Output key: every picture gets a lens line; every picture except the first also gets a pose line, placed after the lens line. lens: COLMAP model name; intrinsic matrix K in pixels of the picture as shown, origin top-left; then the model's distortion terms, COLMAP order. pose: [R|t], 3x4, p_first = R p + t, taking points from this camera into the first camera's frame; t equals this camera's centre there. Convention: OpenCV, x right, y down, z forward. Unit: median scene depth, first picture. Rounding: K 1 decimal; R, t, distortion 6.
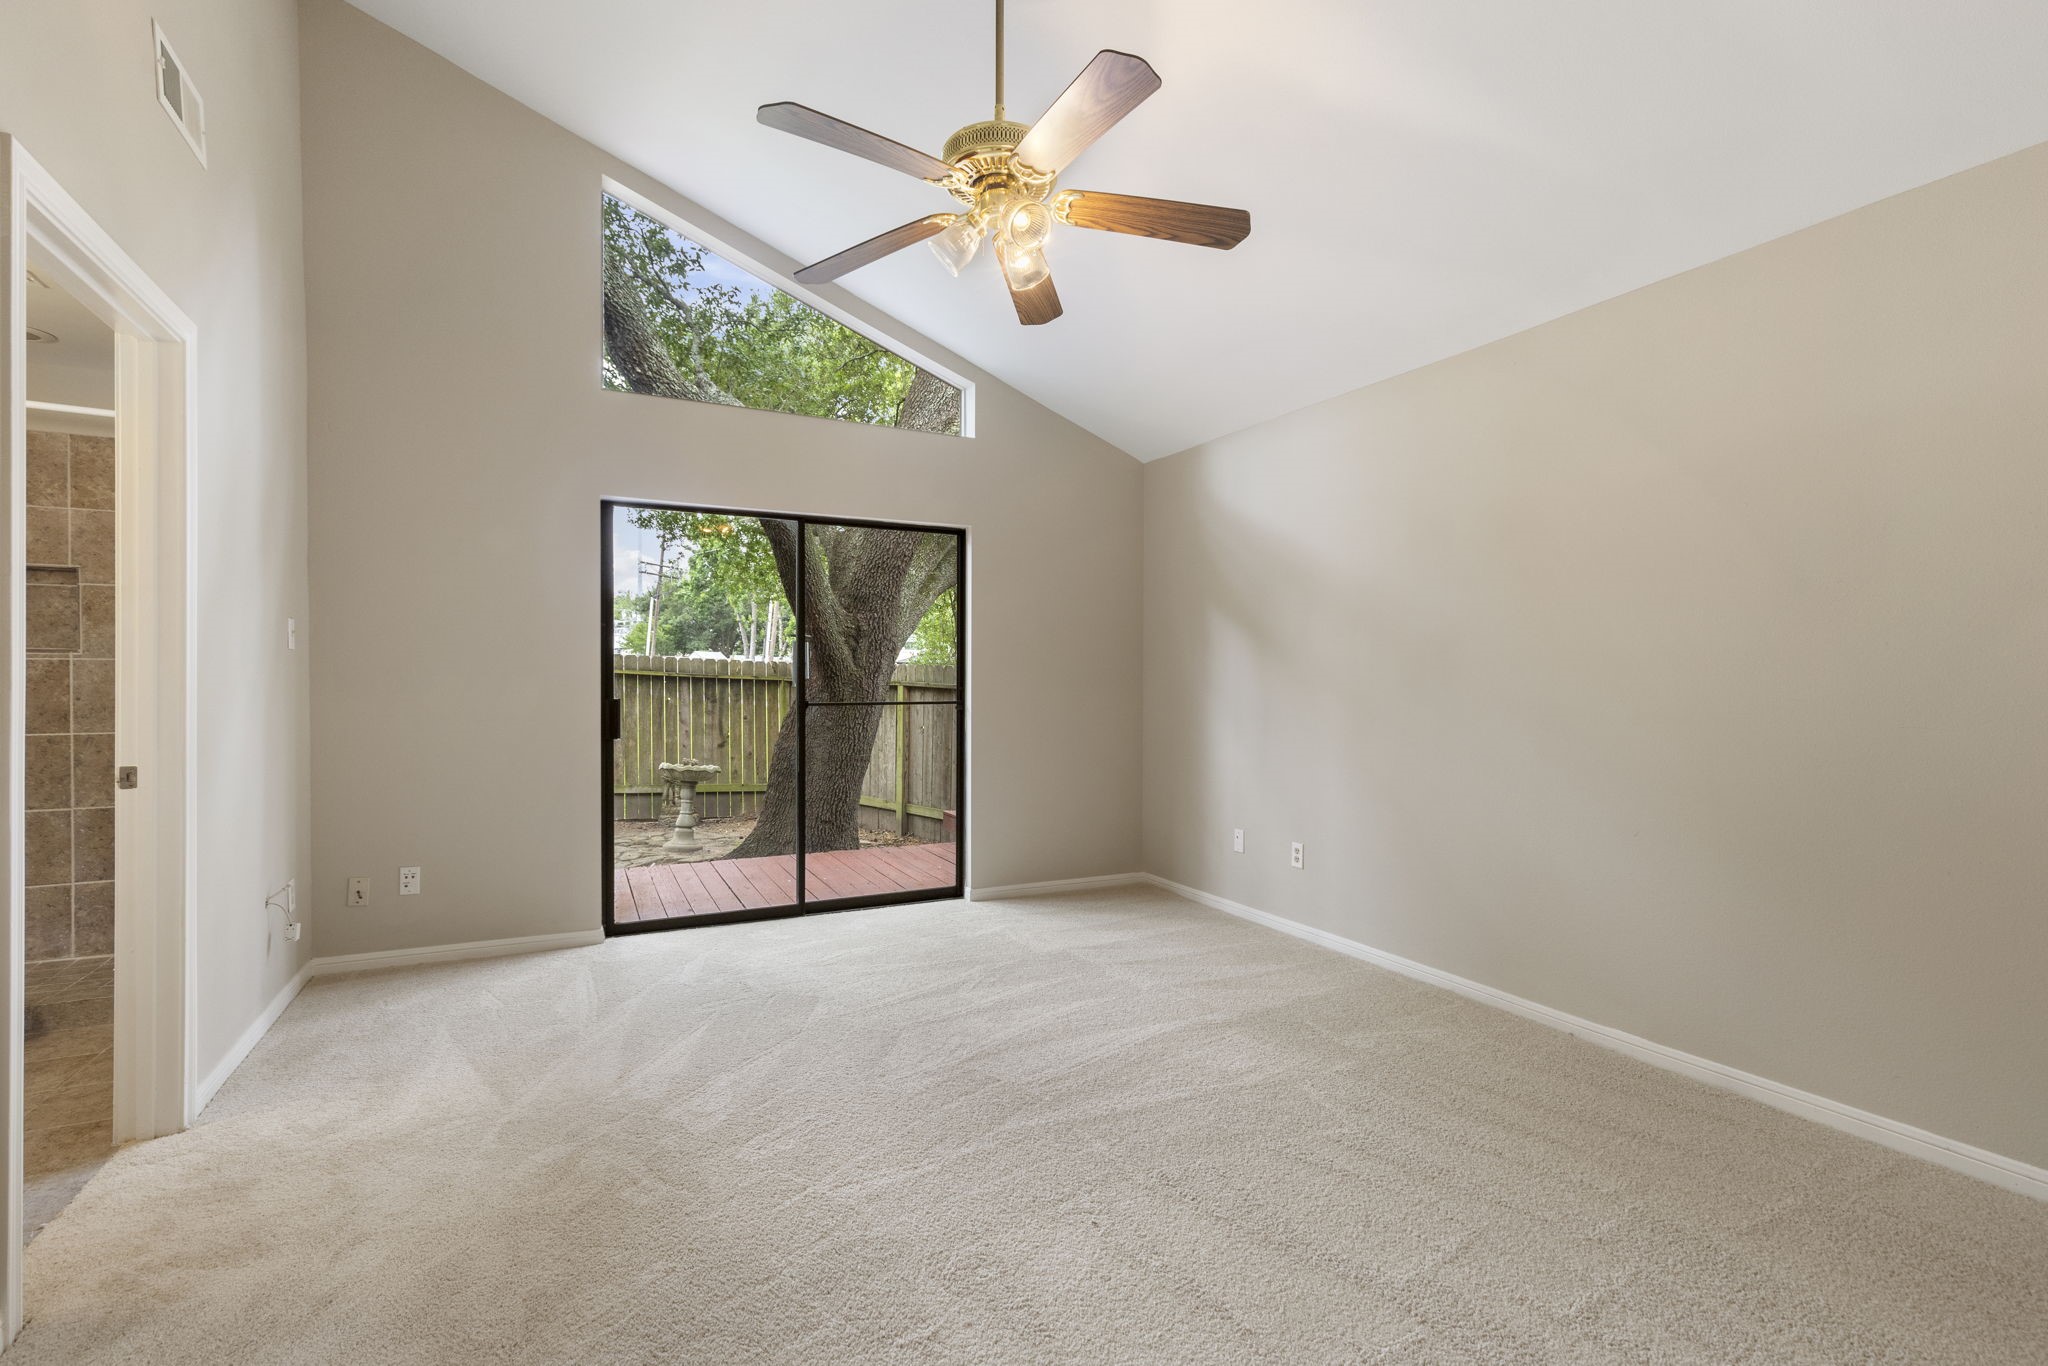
lens RADIAL K [[944.0, 0, 1022.1], [0, 944.0, 699.6], [0, 0, 1]] dist [0.006692, -0.000257]
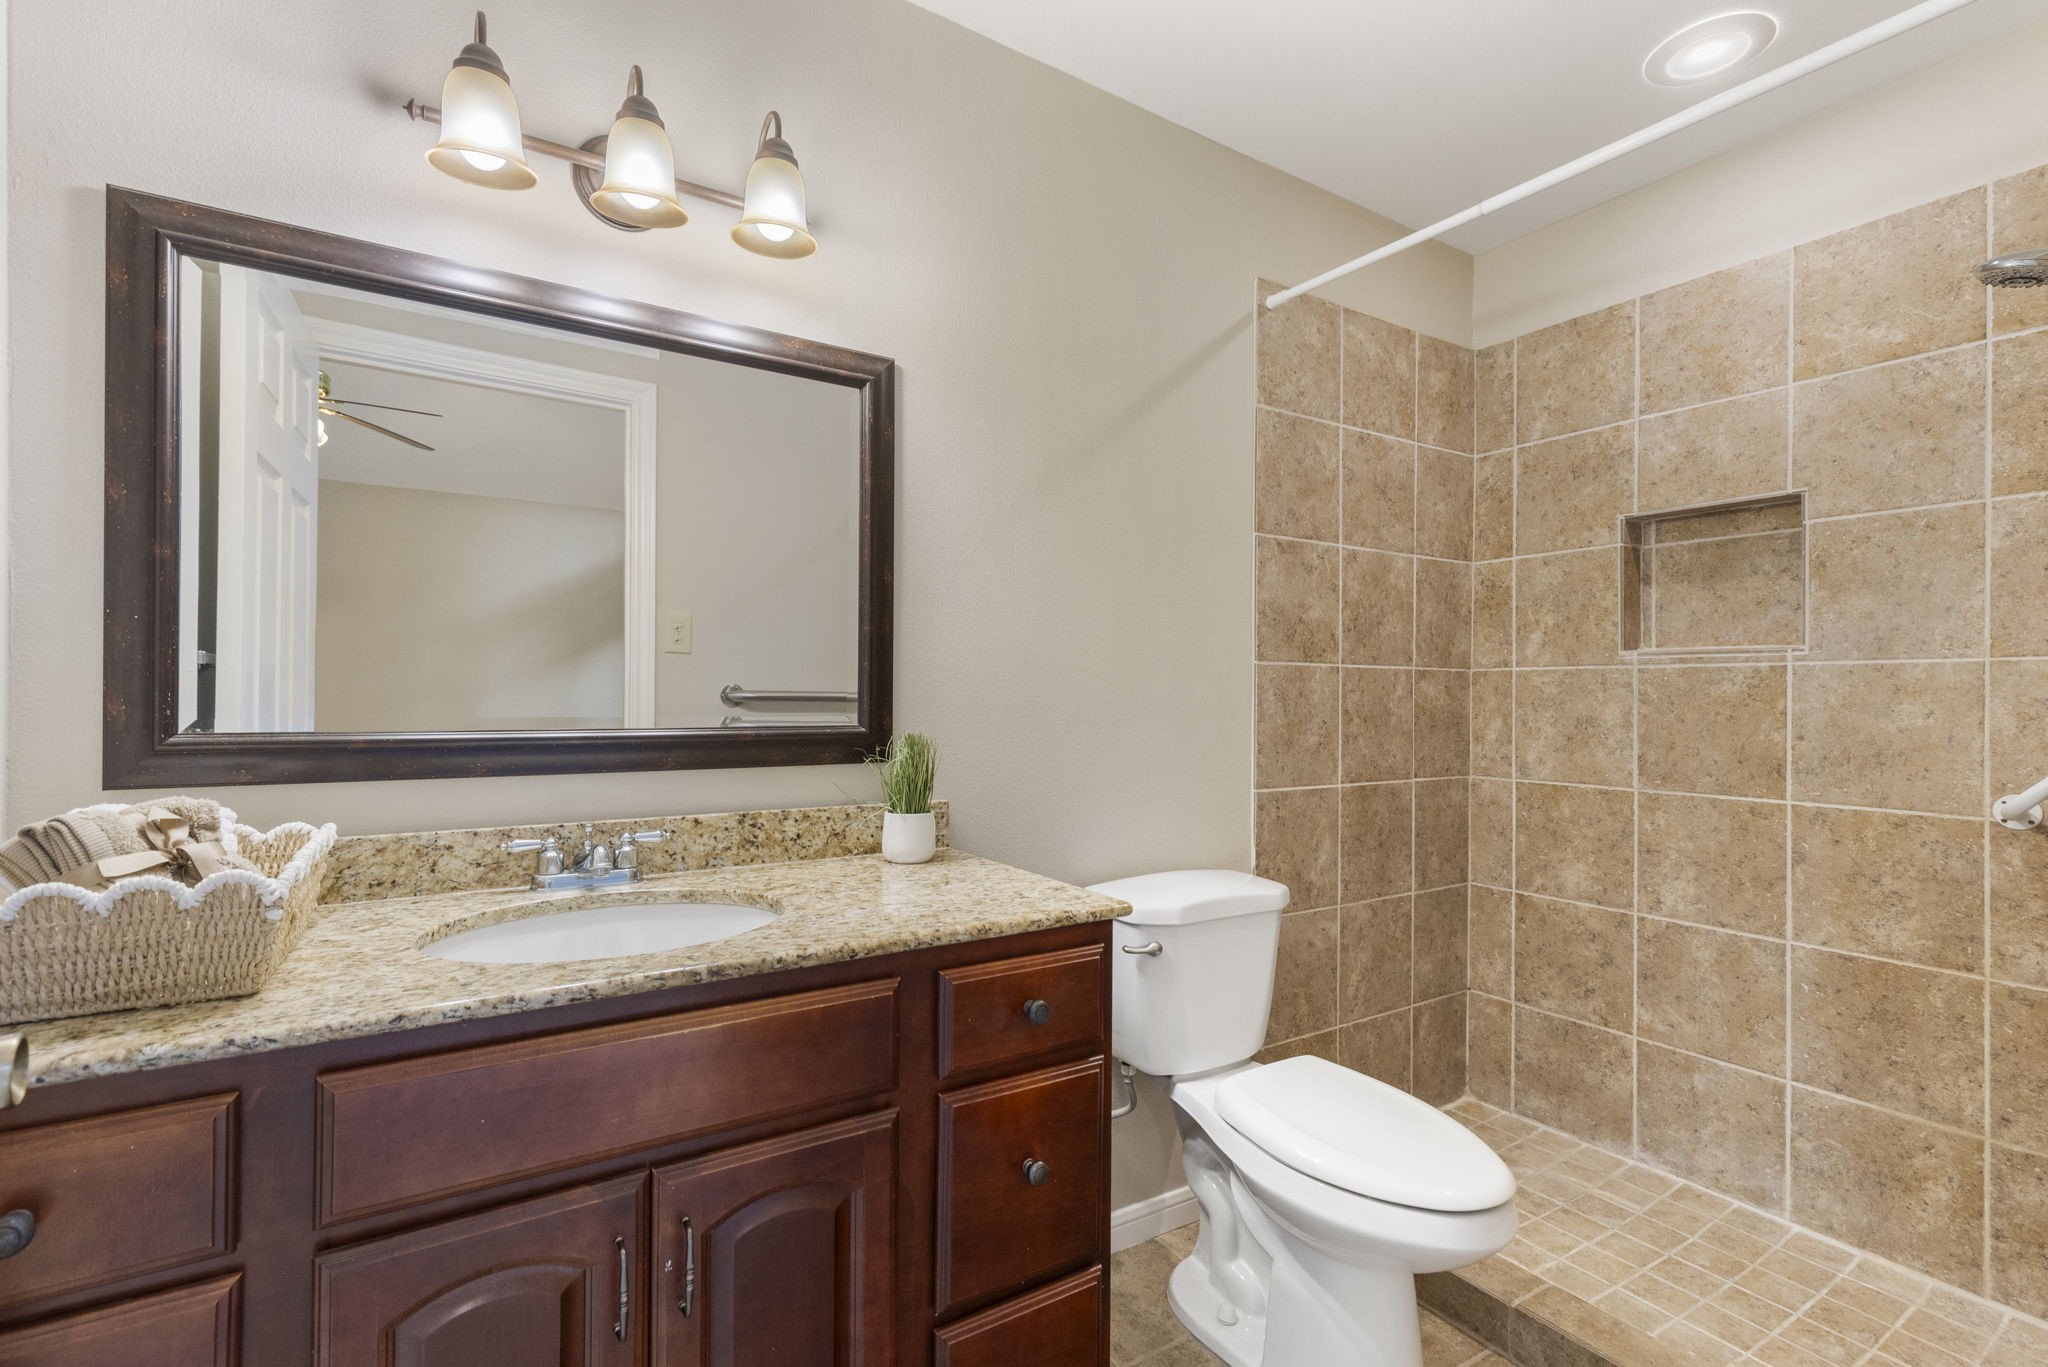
lens RADIAL K [[944.0, 0, 1022.1], [0, 944.0, 700.1], [0, 0, 1]] dist [0.006692, -0.000257]
pose [[0.108178, -0.006878, -0.994108, -0.511981], [-0.019996, 0.999759, -0.009093, -0.008266], [0.993930, 0.020862, 0.108014, 0.508019]]
